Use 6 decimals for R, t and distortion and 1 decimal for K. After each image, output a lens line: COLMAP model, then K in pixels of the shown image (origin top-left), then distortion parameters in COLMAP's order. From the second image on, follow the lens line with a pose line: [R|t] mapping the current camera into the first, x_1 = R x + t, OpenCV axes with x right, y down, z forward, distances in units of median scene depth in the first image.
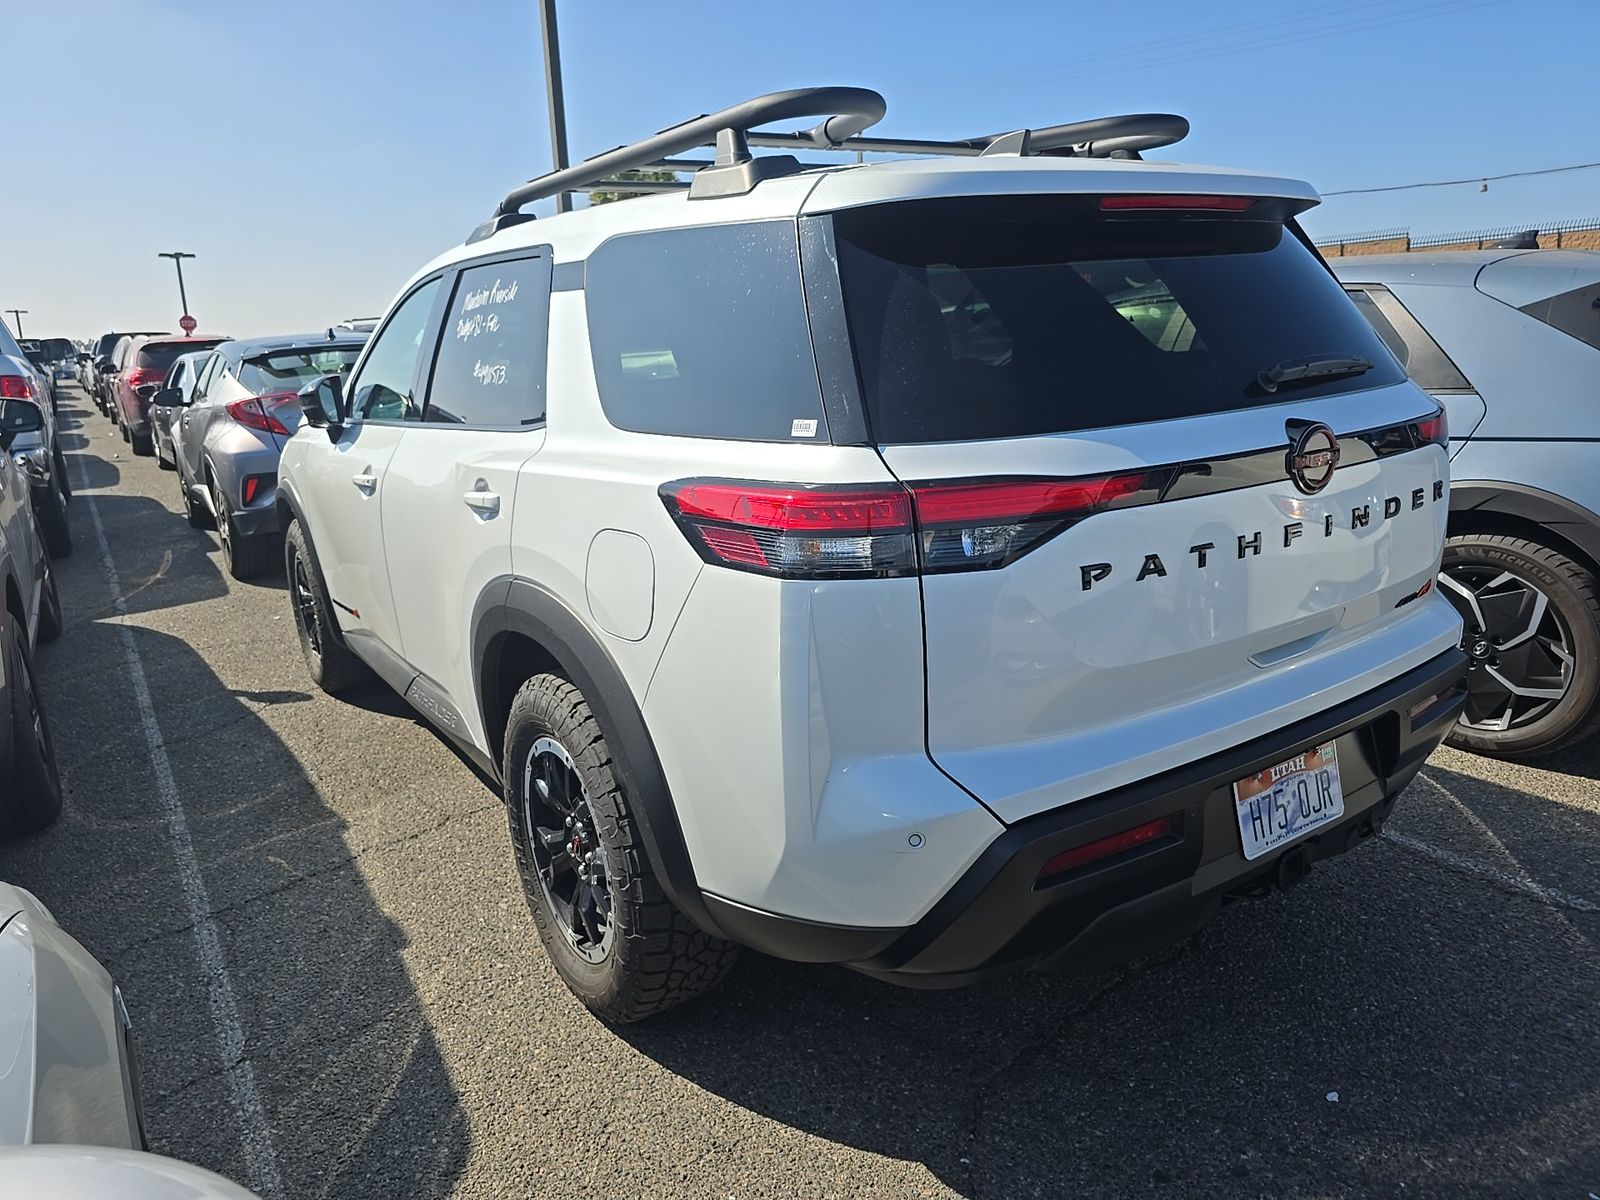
lens RADIAL K [[1071.8, 0, 800.0], [0, 1071.8, 600.0], [0, 0, 1]] dist [0.040914, -0.059612]
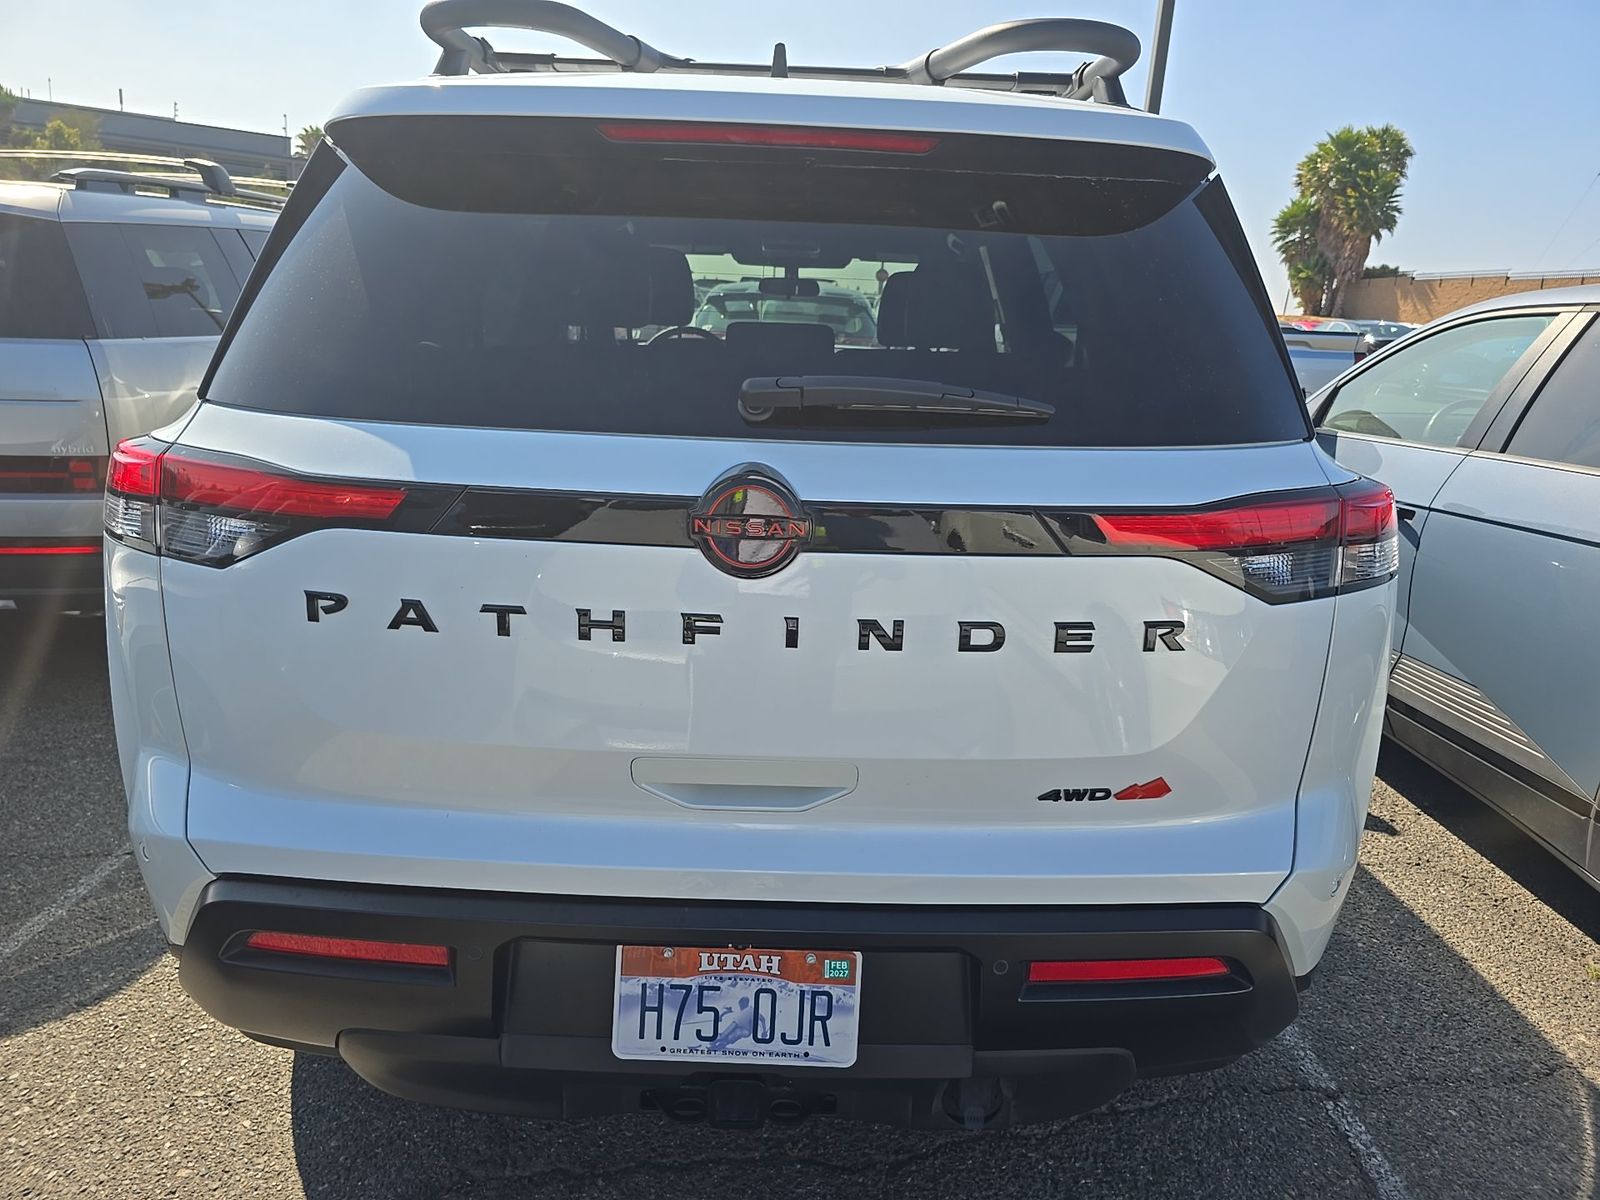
lens RADIAL K [[1071.8, 0, 800.0], [0, 1071.8, 600.0], [0, 0, 1]] dist [0.040914, -0.059612]
pose [[0.828106, 0.231007, -0.510761, 0.804038], [-0.217941, 0.972137, 0.086326, -0.142624], [0.516471, 0.039828, 0.855378, 0.429613]]
